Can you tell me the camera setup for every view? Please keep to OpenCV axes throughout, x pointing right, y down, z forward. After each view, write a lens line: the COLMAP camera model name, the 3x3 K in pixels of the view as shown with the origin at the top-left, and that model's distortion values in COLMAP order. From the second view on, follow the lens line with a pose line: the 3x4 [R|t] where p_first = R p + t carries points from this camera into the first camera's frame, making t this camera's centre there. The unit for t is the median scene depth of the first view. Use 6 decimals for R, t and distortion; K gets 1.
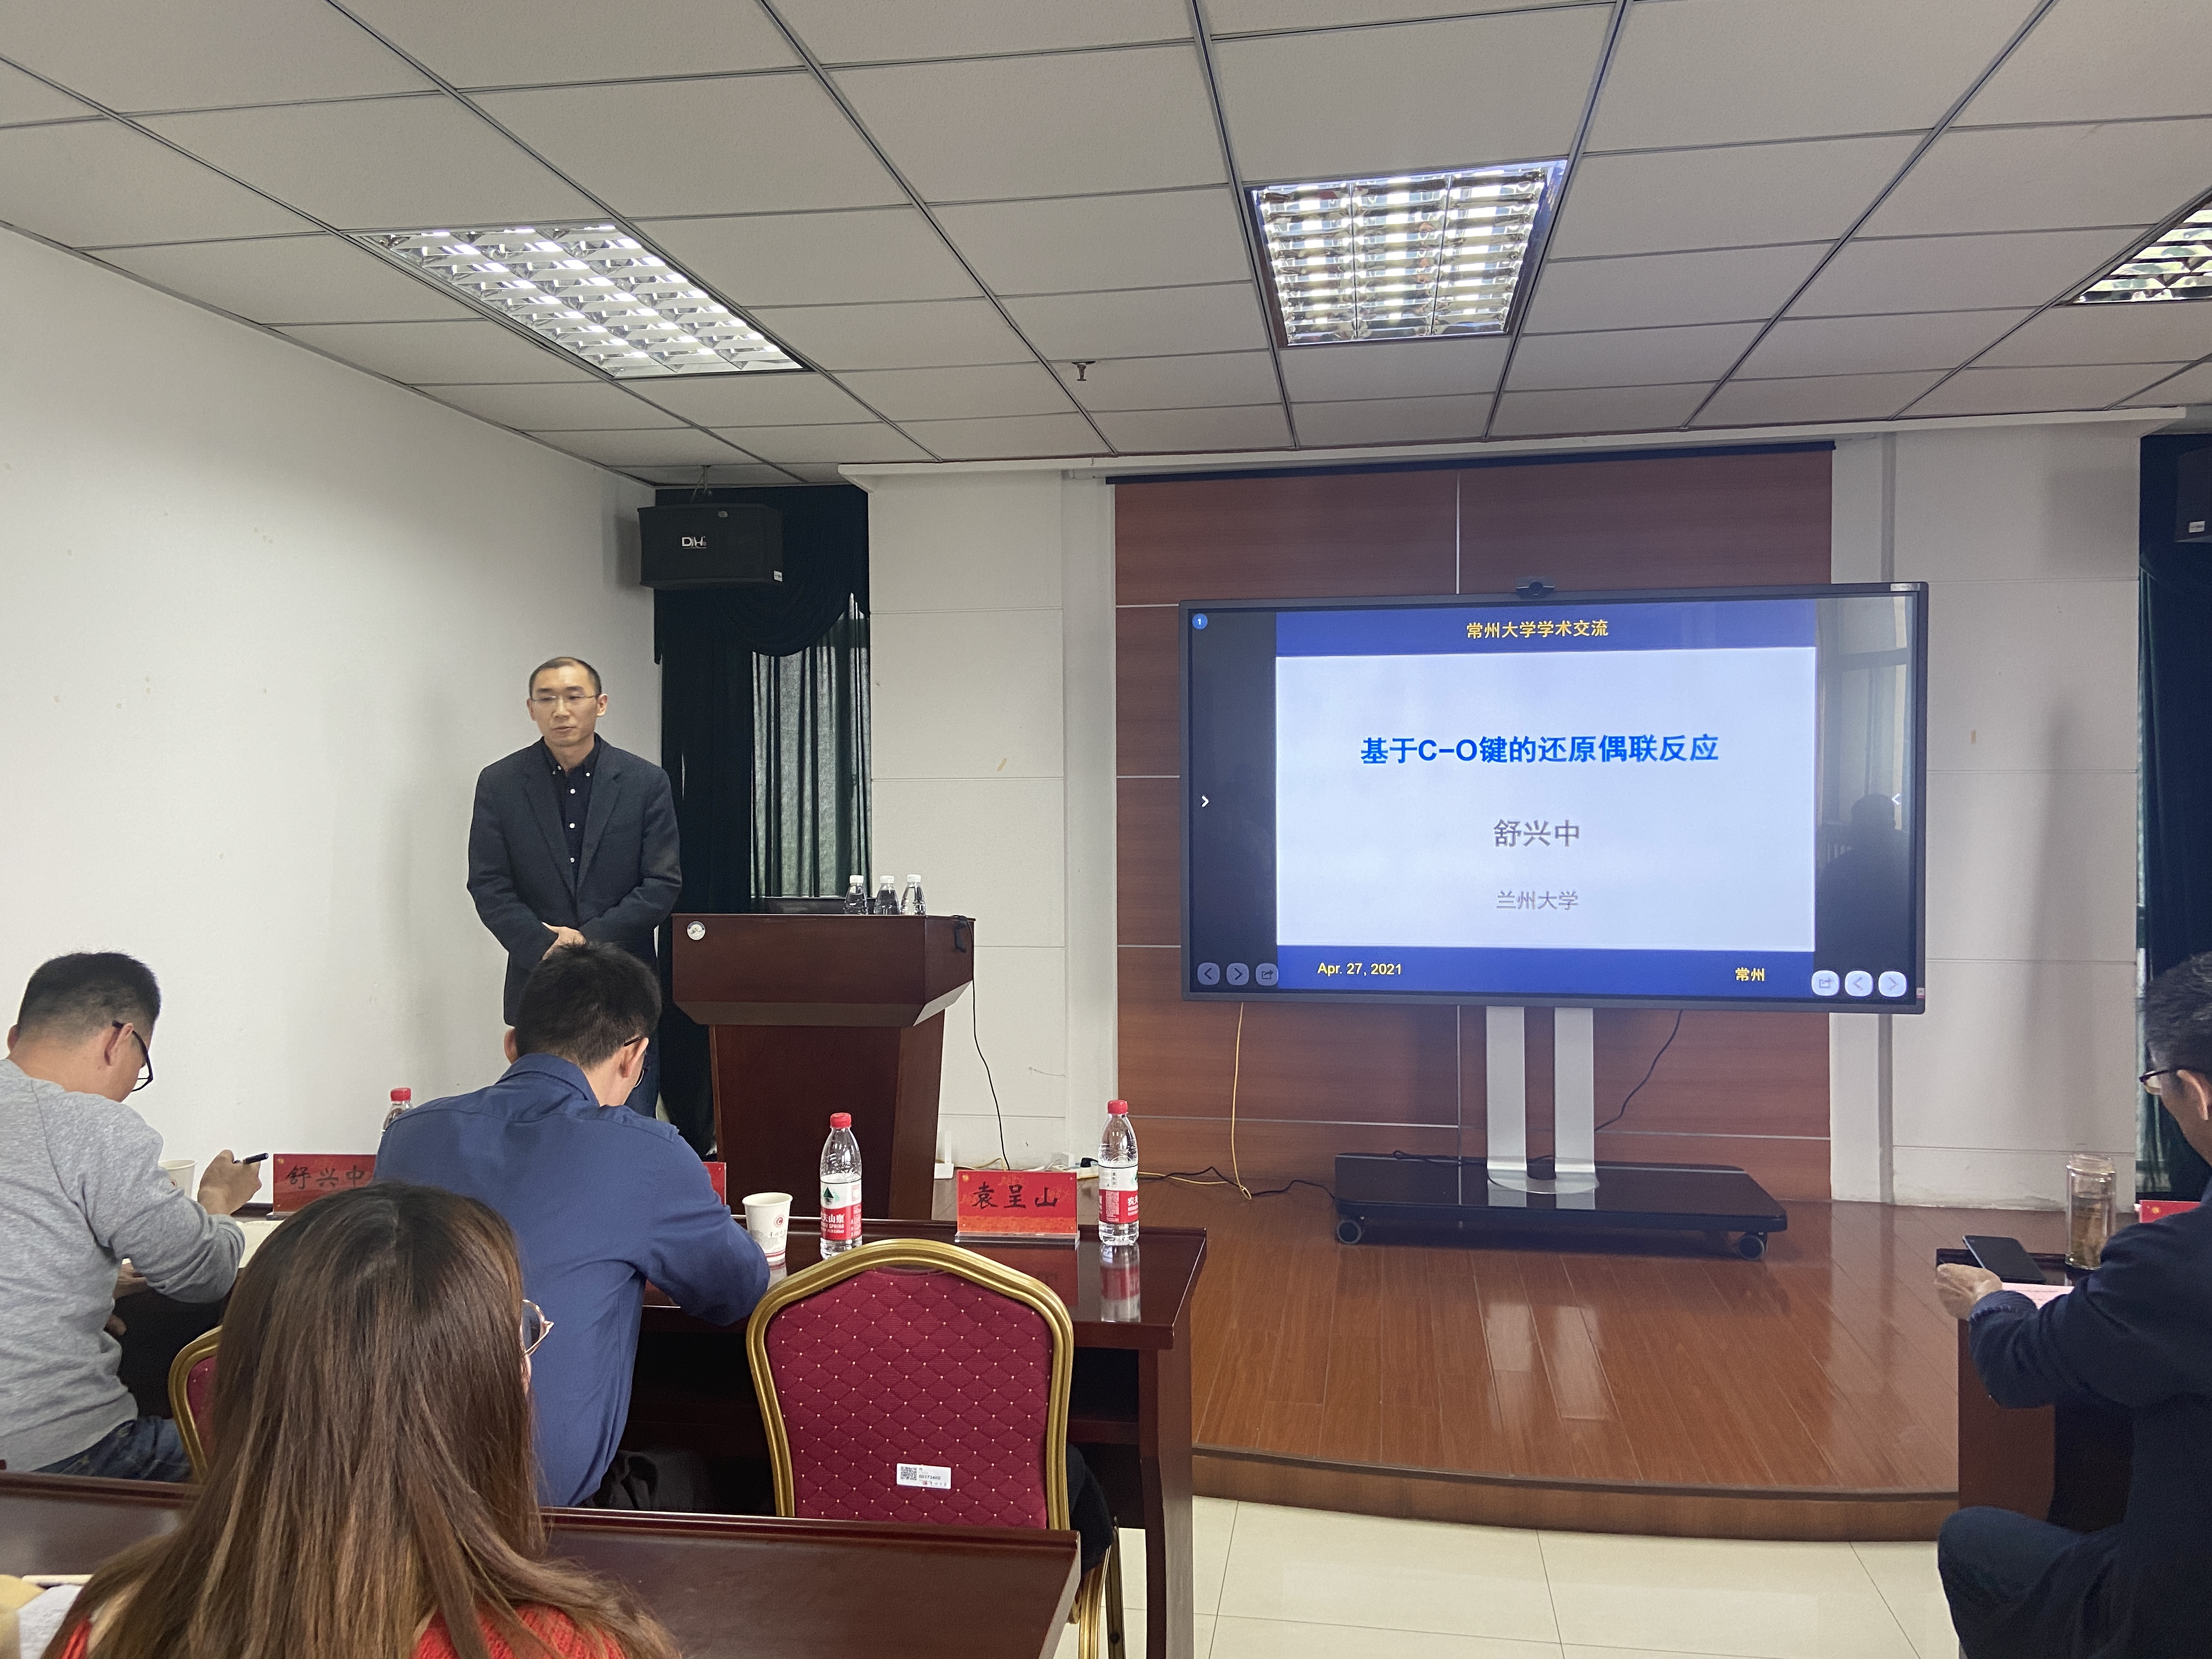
lens RADIAL K [[1681.7, 0, 1090.1], [0, 1681.7, 808.3], [0, 0, 1]] dist [0.094110, -0.117982]
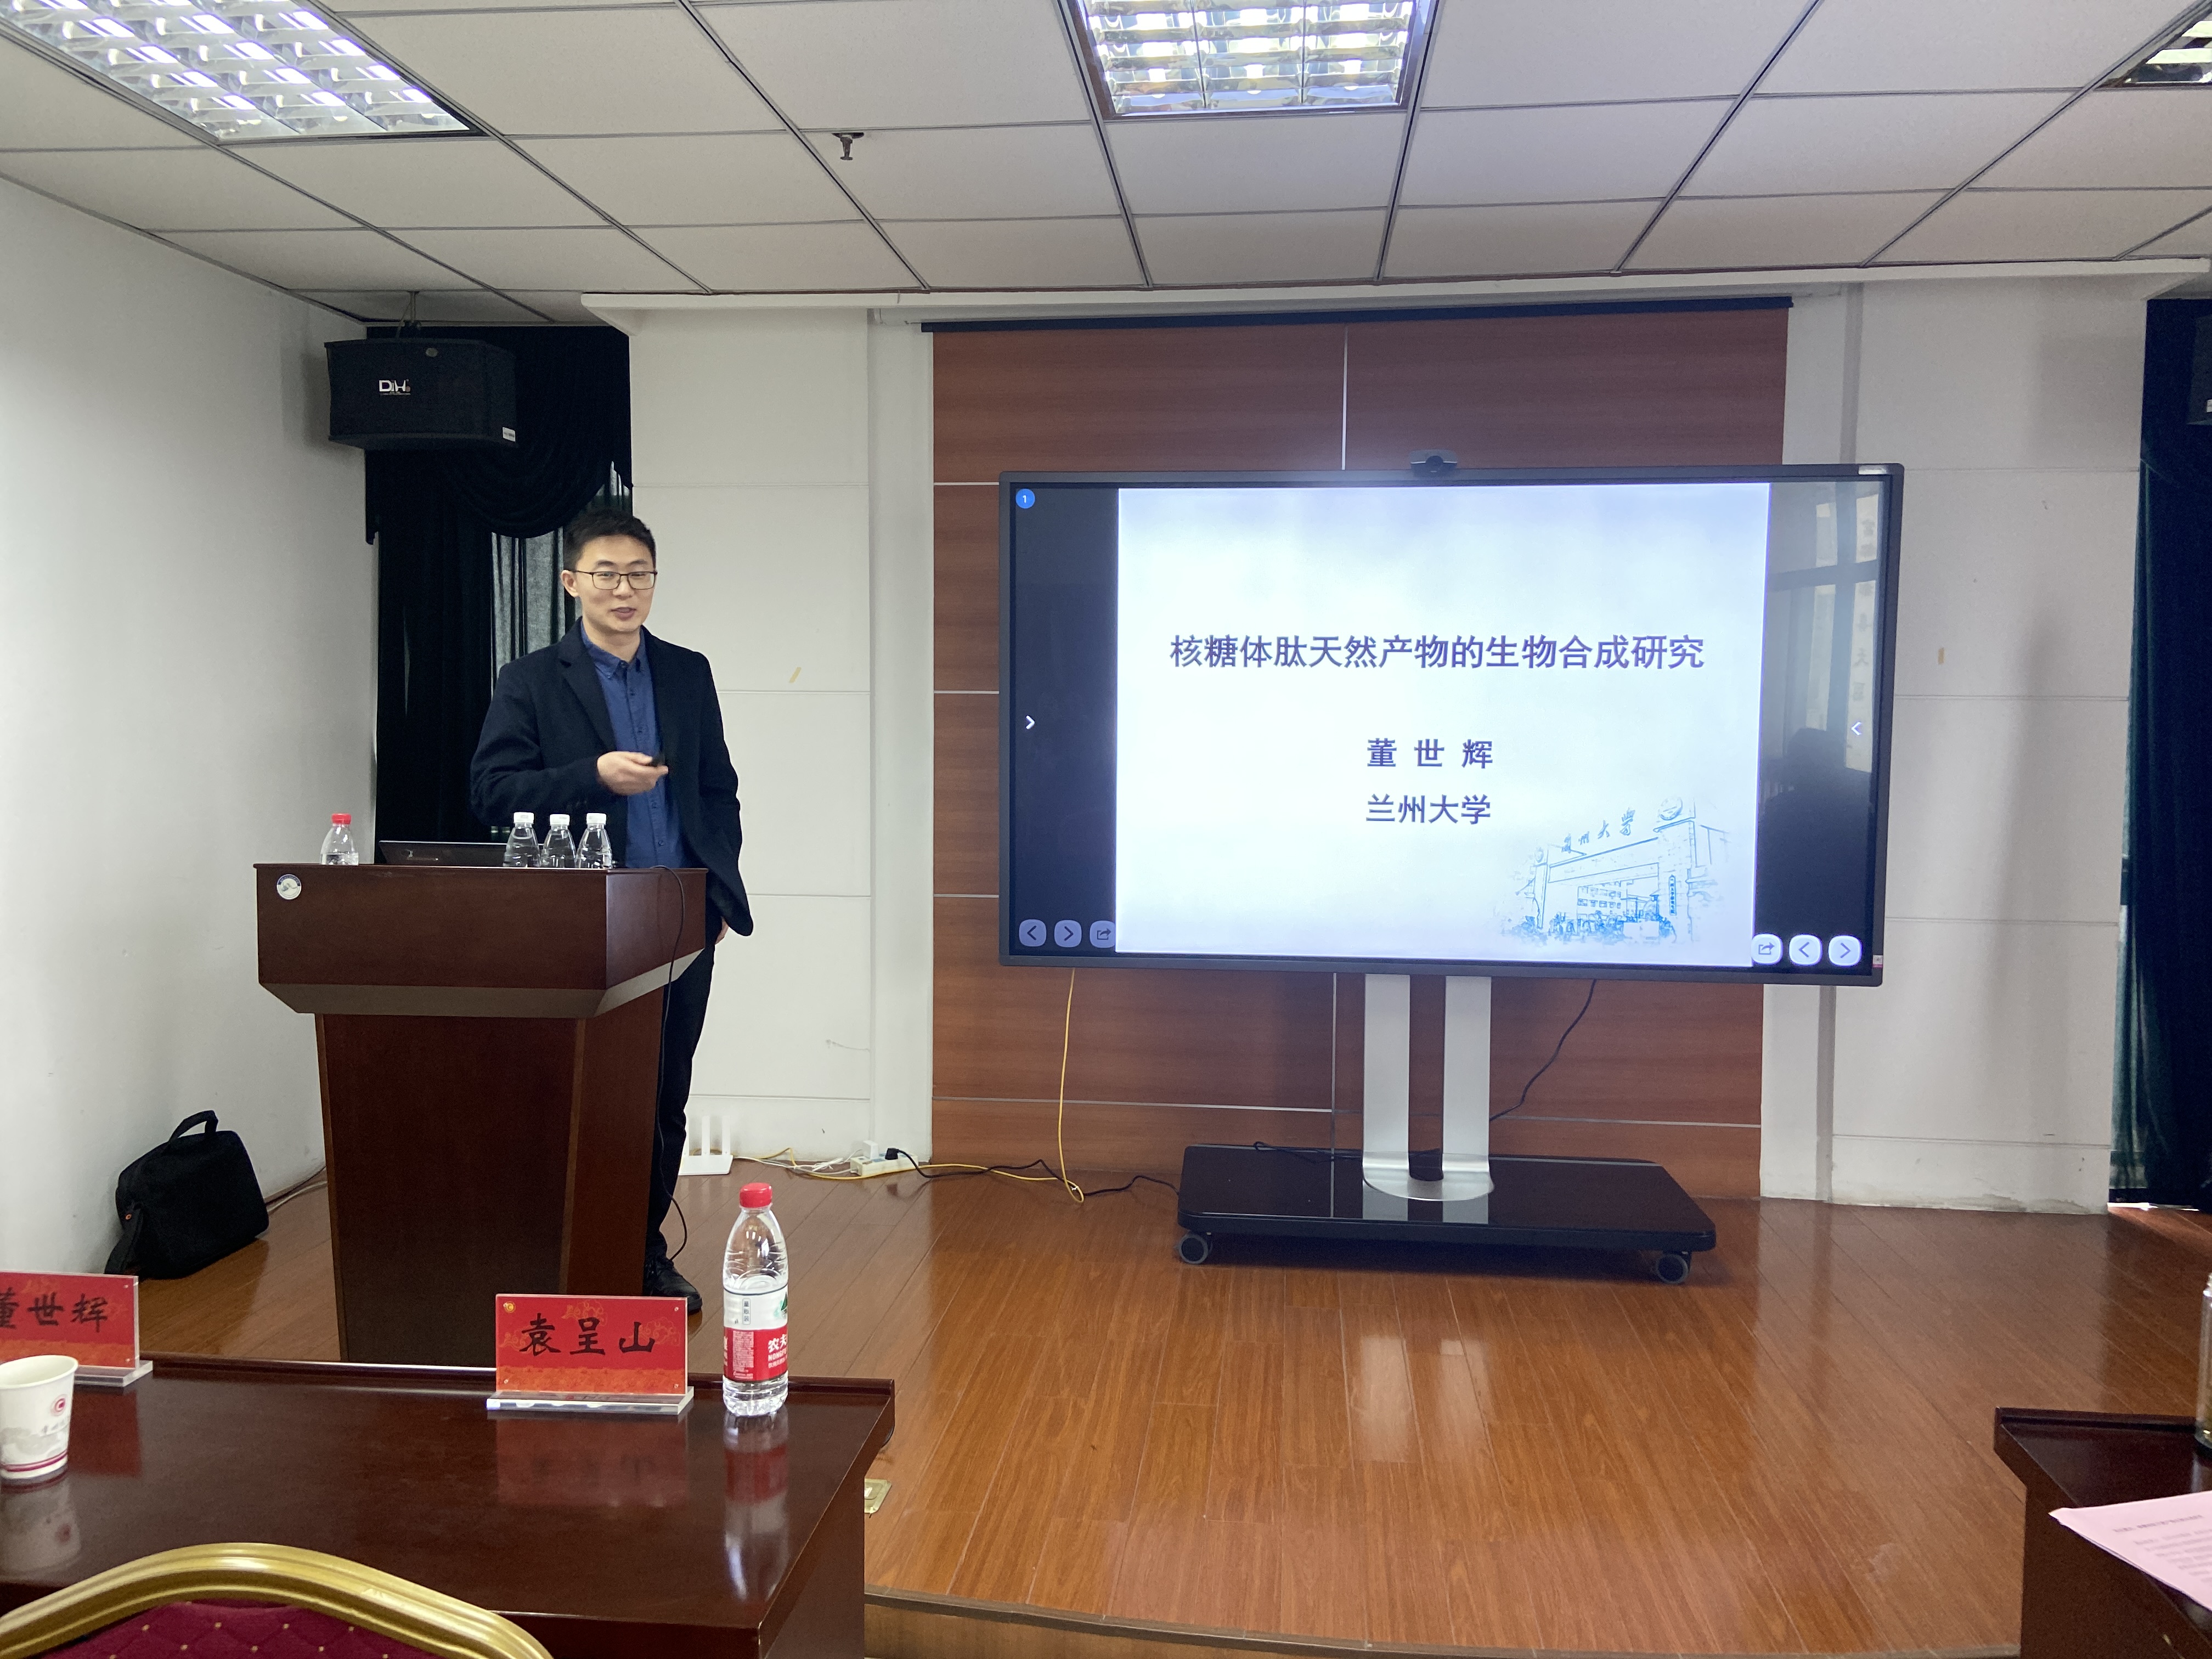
lens RADIAL K [[1681.7, 0, 1102.5], [0, 1681.7, 807.0], [0, 0, 1]] dist [0.094110, -0.117982]
pose [[0.998110, 0.009057, 0.060786, 0.057410], [-0.011702, 0.998994, 0.043287, 0.001263], [-0.060333, -0.043917, 0.997212, 0.195600]]
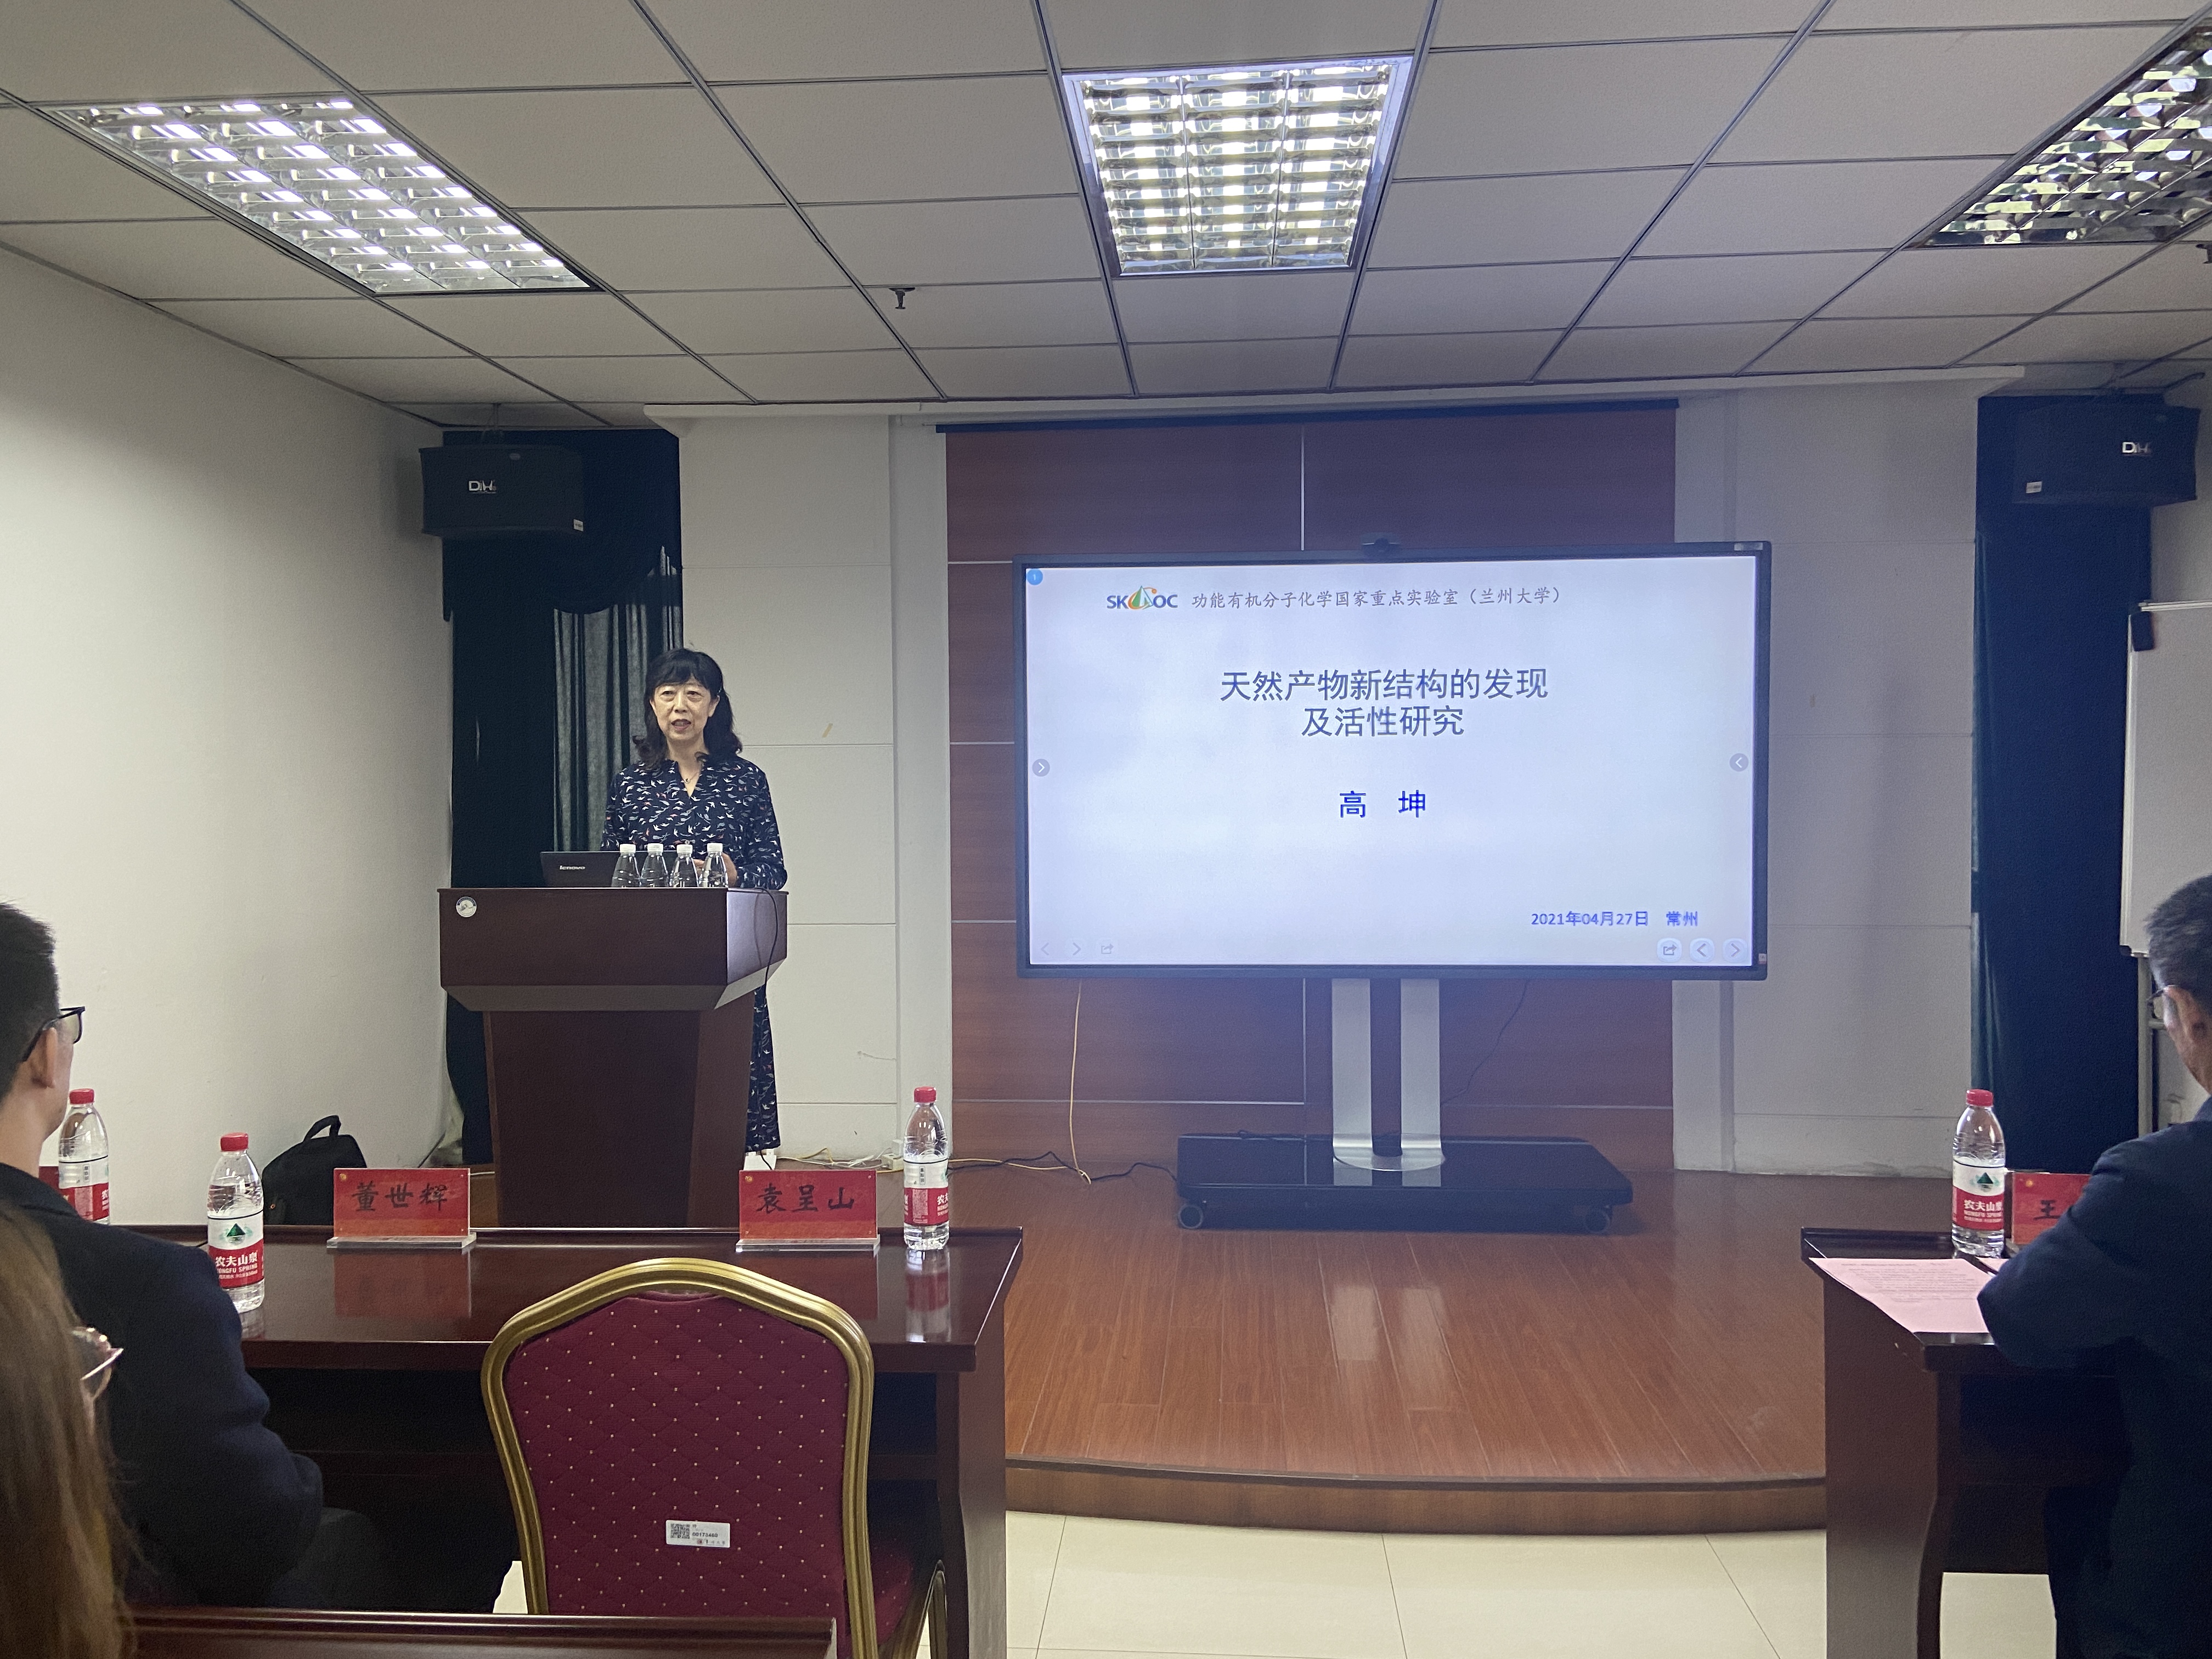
lens RADIAL K [[1681.7, 0, 1097.1], [0, 1681.7, 809.3], [0, 0, 1]] dist [0.094110, -0.117982]
pose [[0.995927, -0.004569, 0.090047, 0.015216], [0.003469, 0.999917, 0.012369, 0.008258], [-0.090096, -0.012006, 0.995861, 0.057071]]
